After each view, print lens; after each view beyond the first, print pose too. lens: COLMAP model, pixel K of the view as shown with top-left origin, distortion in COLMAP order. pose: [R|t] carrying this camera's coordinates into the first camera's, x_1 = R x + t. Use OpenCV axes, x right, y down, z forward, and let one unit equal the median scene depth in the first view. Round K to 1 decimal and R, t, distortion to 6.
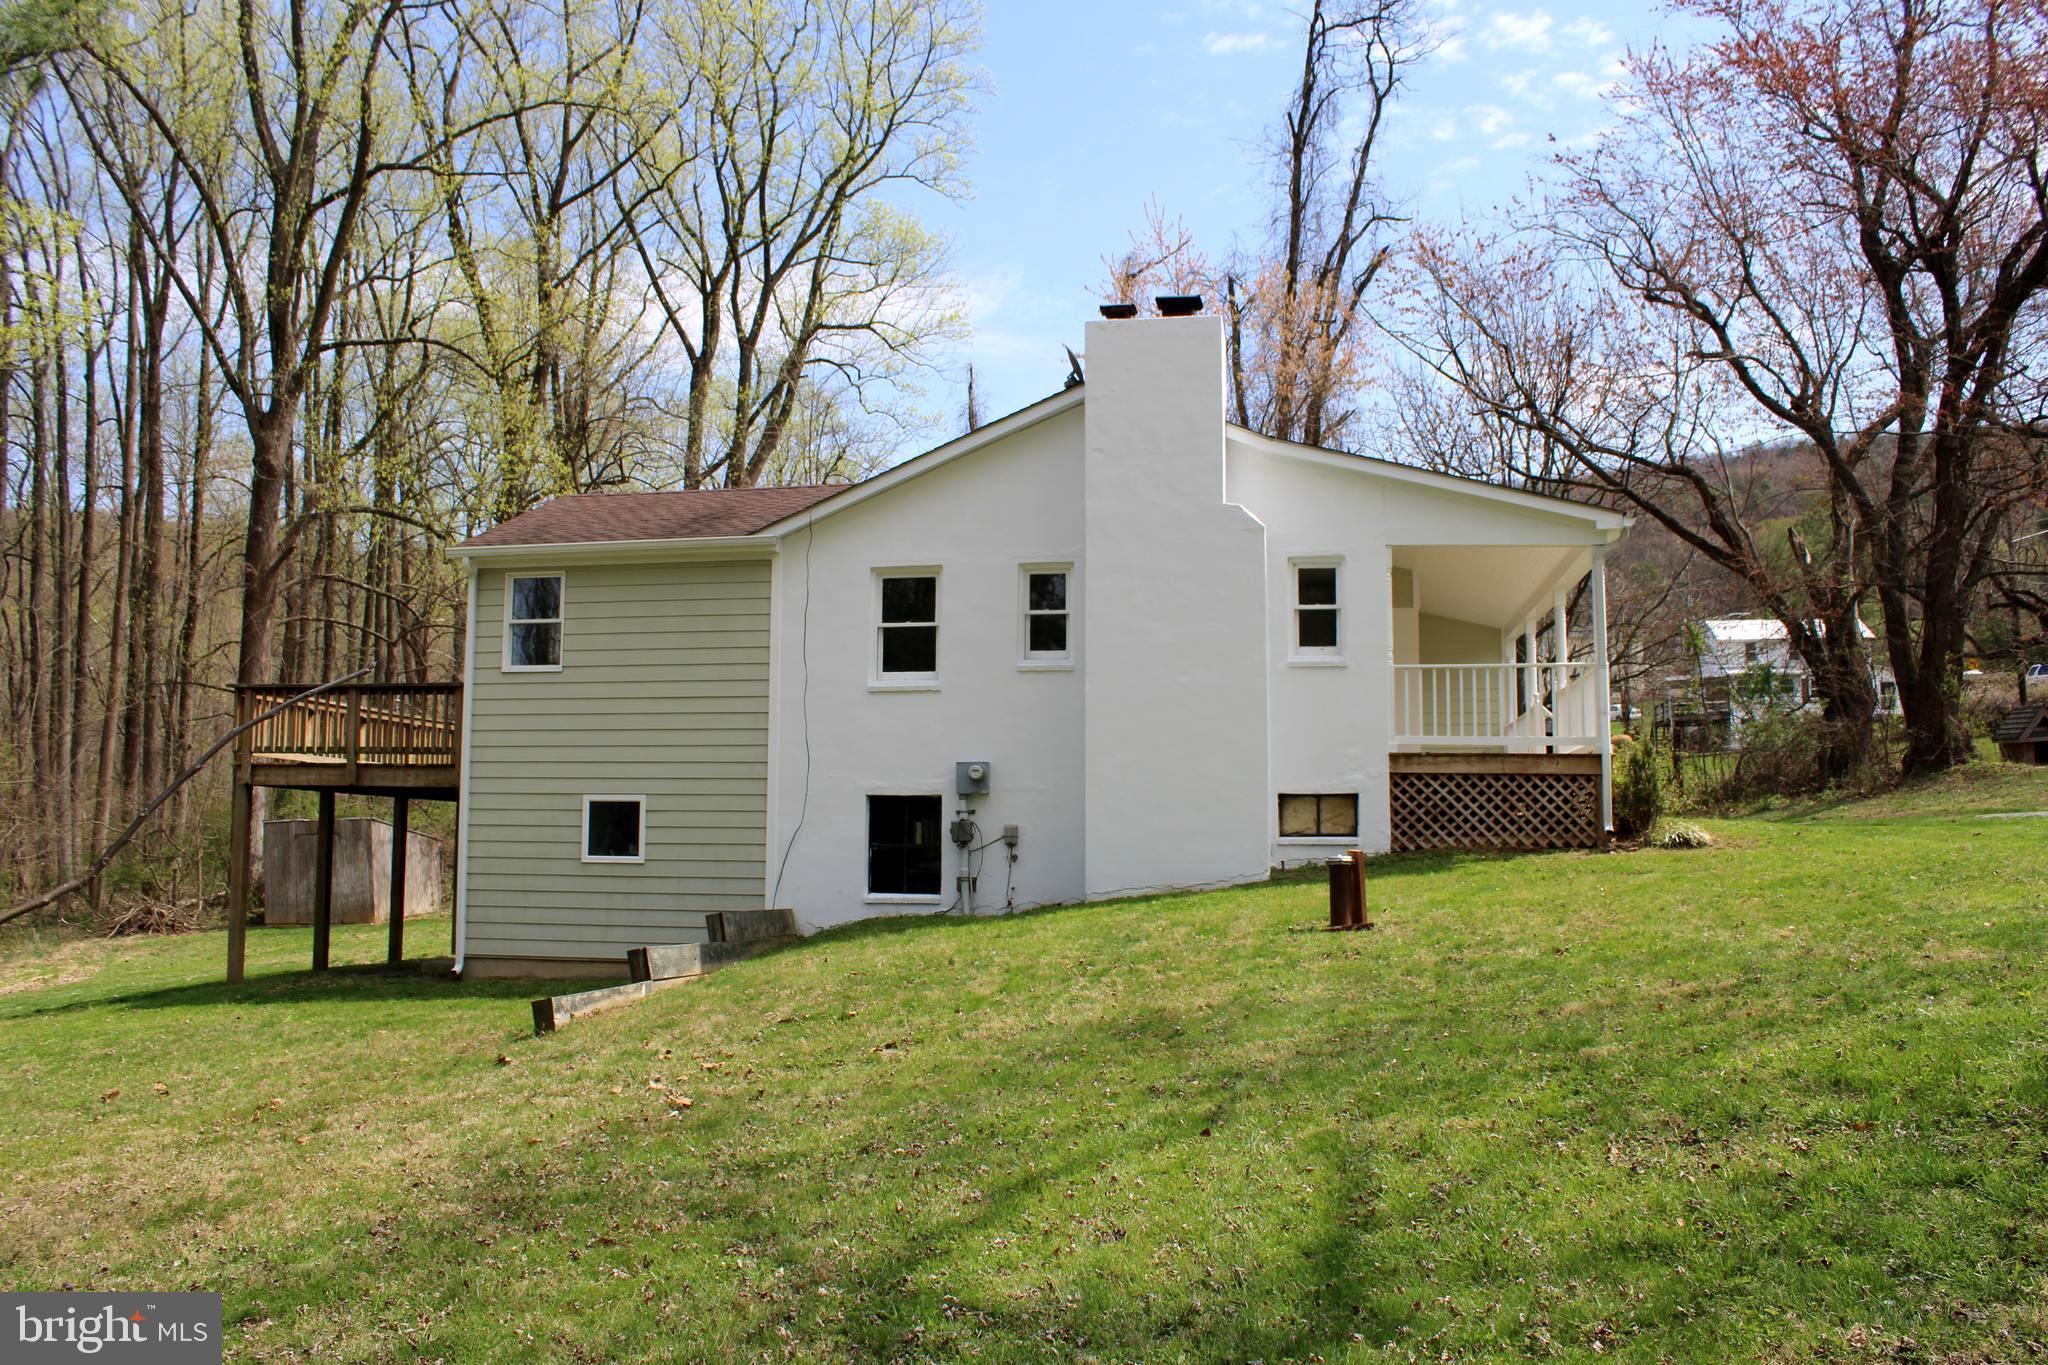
lens RADIAL K [[1703.2, 0, 1024.0], [0, 1703.2, 682.5], [0, 0, 1]] dist [-0.171106, 0.145101]
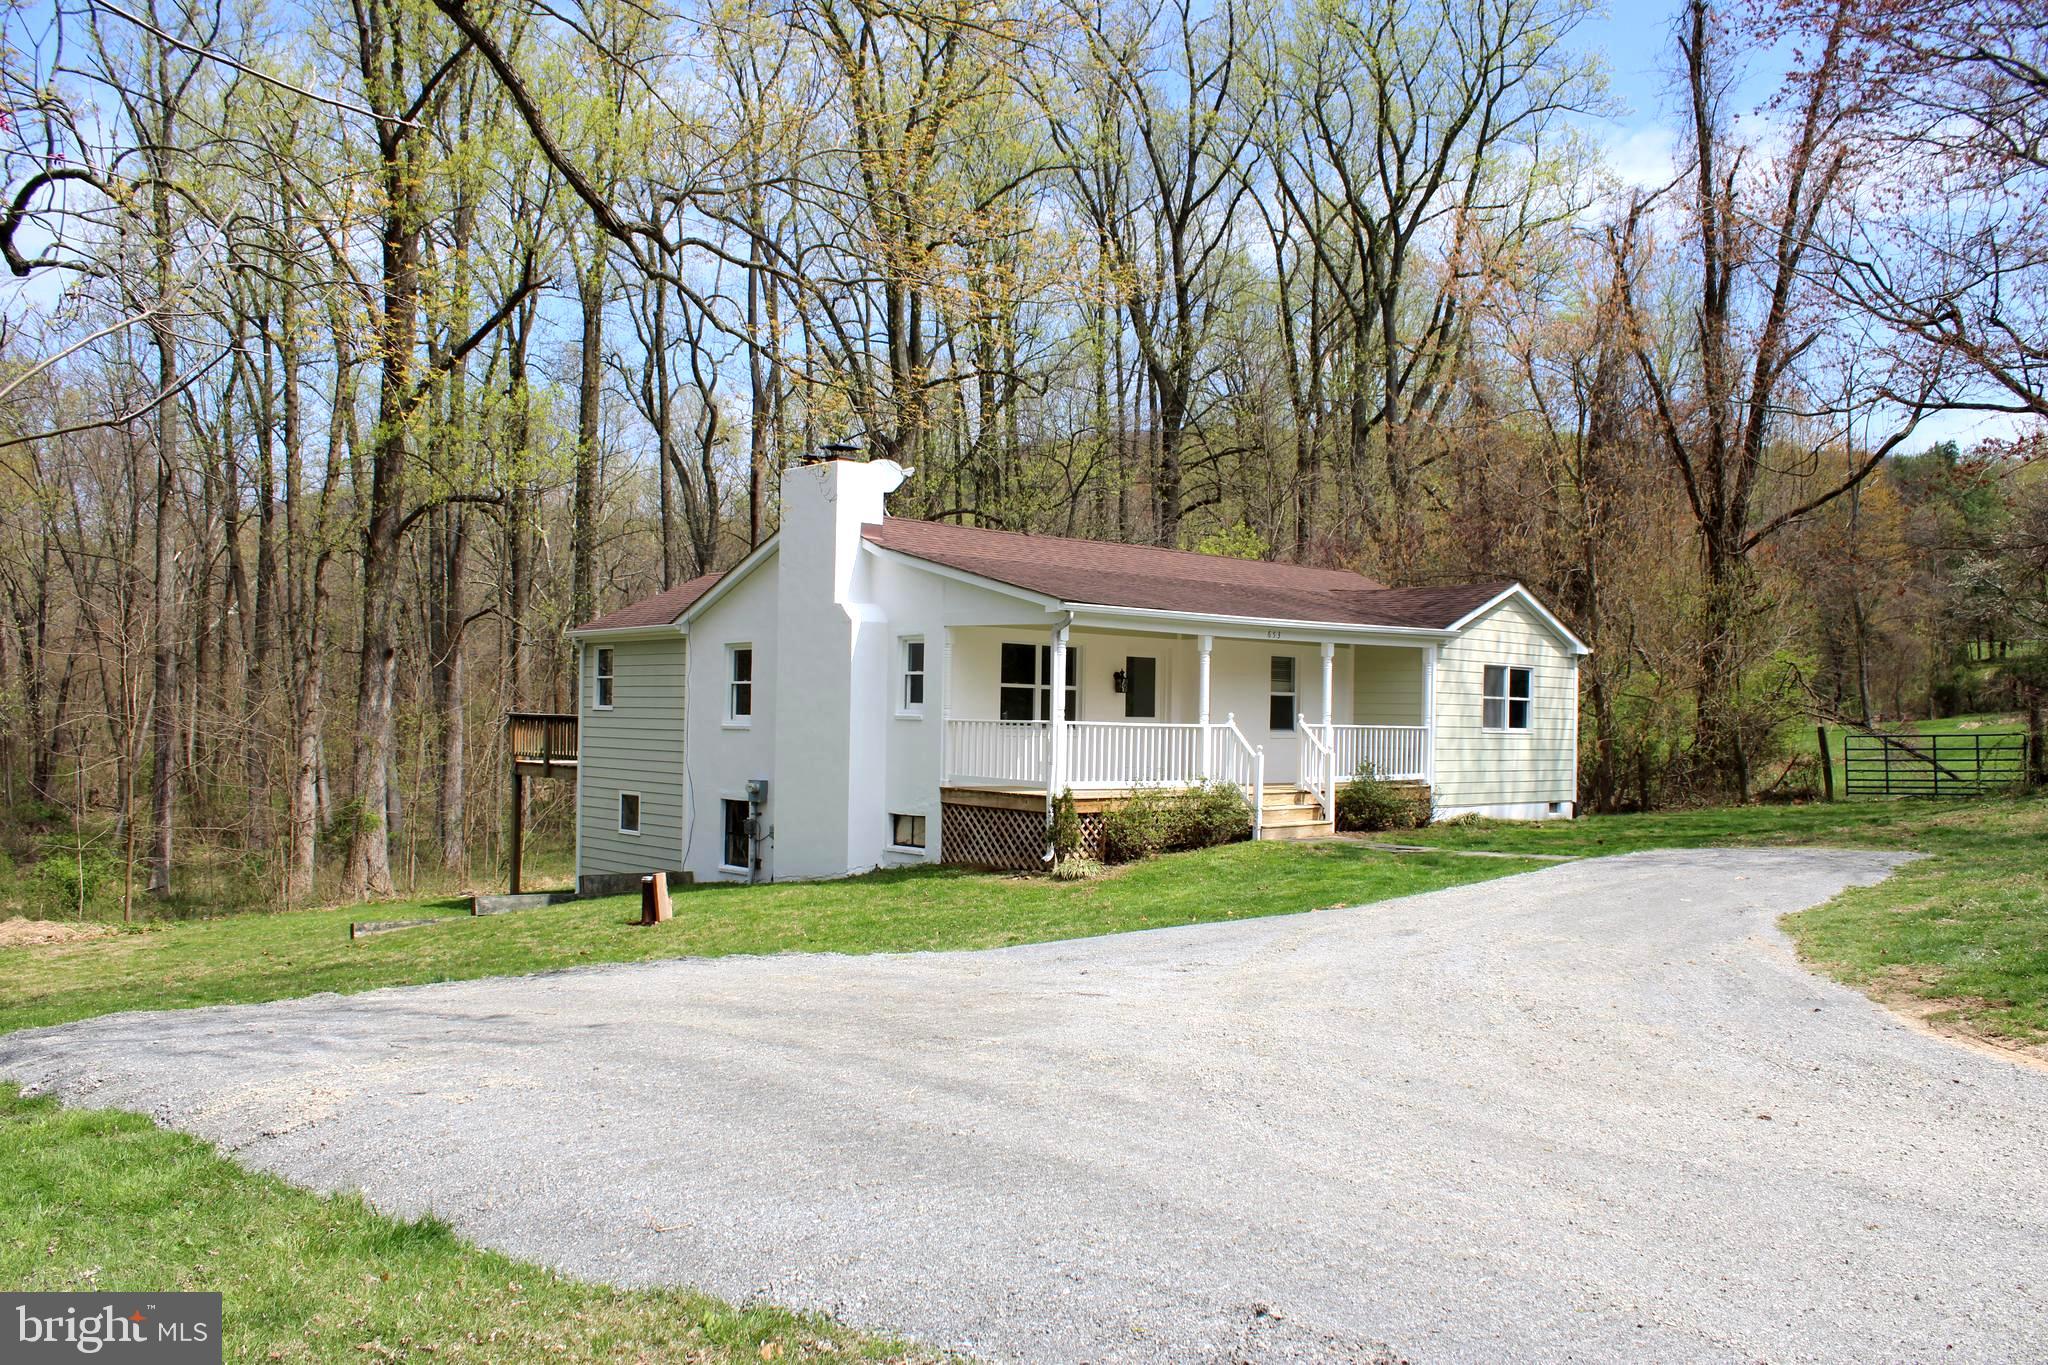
lens RADIAL K [[1703.2, 0, 1024.0], [0, 1703.2, 682.5], [0, 0, 1]] dist [-0.171106, 0.145101]
pose [[0.795215, -0.006609, -0.606292, 1.018810], [0.049311, 0.997333, 0.053805, -0.101983], [0.604319, -0.072683, 0.793420, -0.000081]]
